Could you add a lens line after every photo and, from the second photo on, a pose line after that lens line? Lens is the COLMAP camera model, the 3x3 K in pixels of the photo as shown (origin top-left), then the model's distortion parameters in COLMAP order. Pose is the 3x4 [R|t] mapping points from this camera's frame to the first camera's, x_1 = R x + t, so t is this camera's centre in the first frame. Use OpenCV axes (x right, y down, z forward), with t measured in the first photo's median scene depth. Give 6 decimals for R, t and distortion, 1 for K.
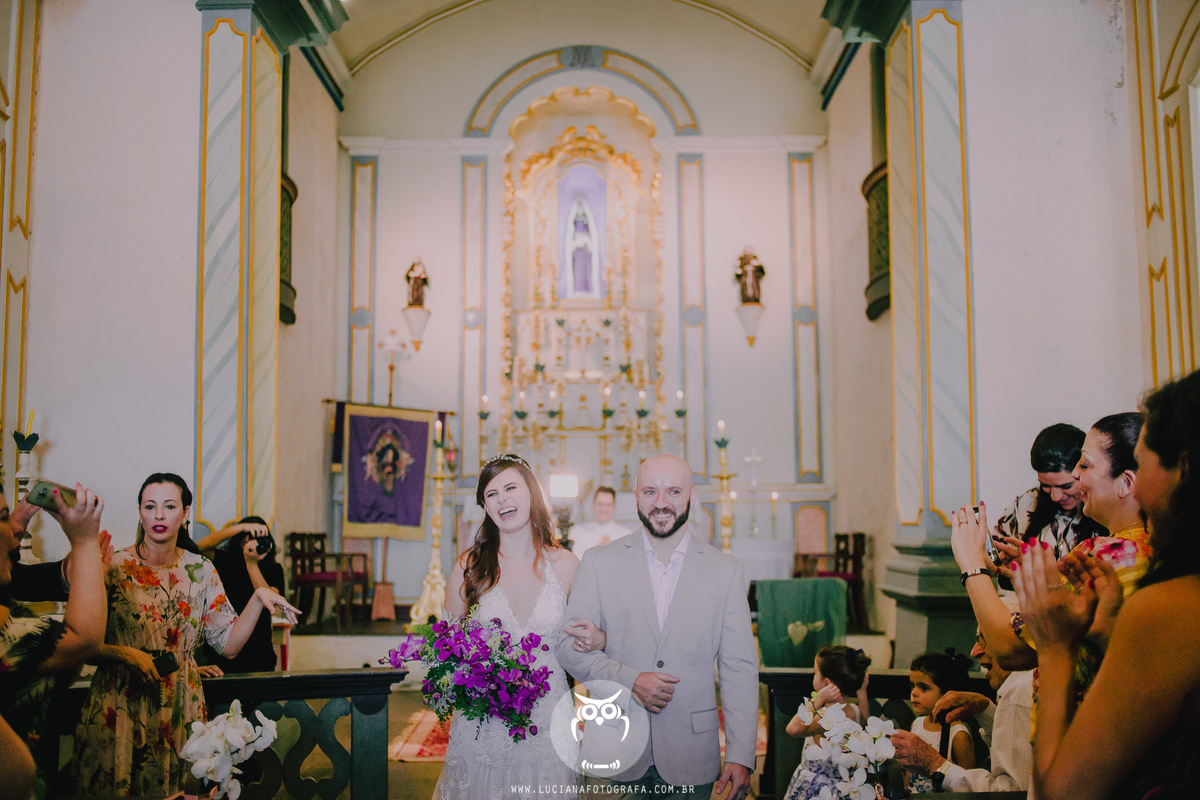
lens RADIAL K [[1231.9, 0, 600.0], [0, 1231.9, 400.0], [0, 0, 1]] dist [-0.061169, -0.000158]
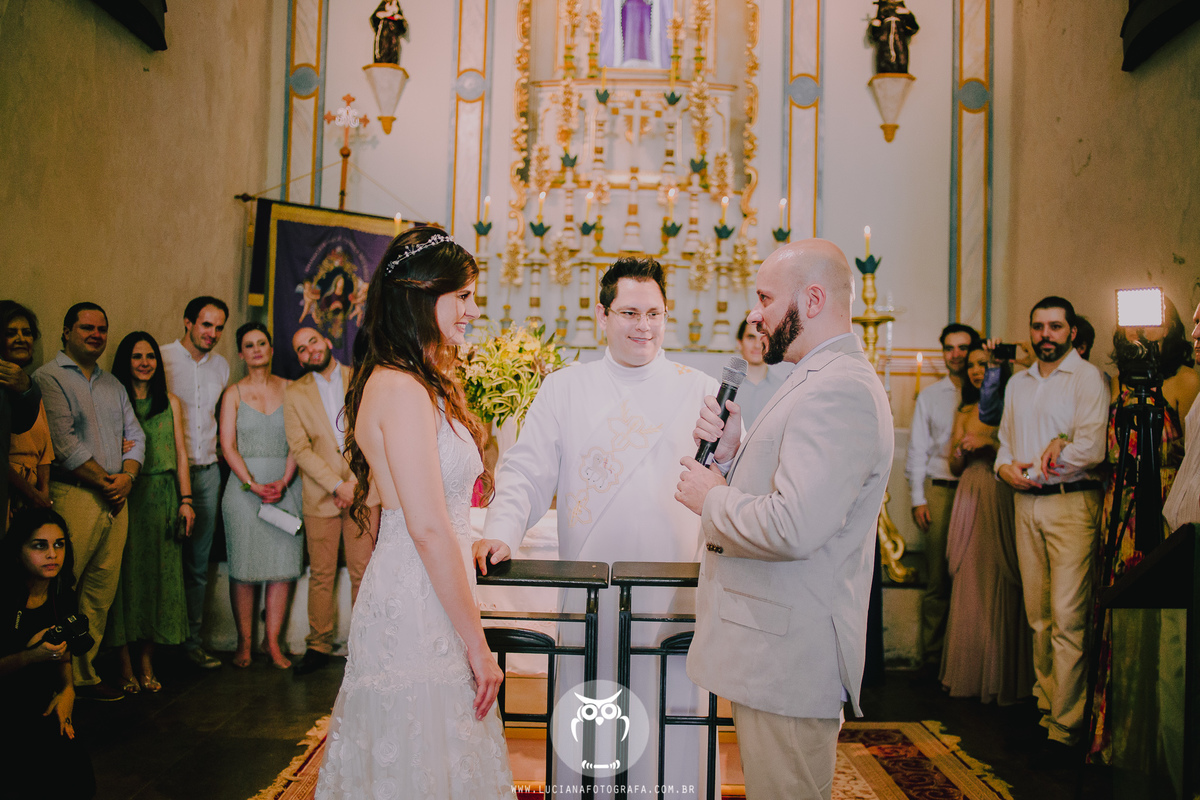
lens RADIAL K [[1231.9, 0, 600.0], [0, 1231.9, 400.0], [0, 0, 1]] dist [-0.061169, -0.000158]
pose [[0.999199, 0.033961, -0.021183, -0.014069], [-0.032059, 0.995912, 0.084449, 0.045237], [0.023965, -0.083702, 0.996203, 0.329968]]
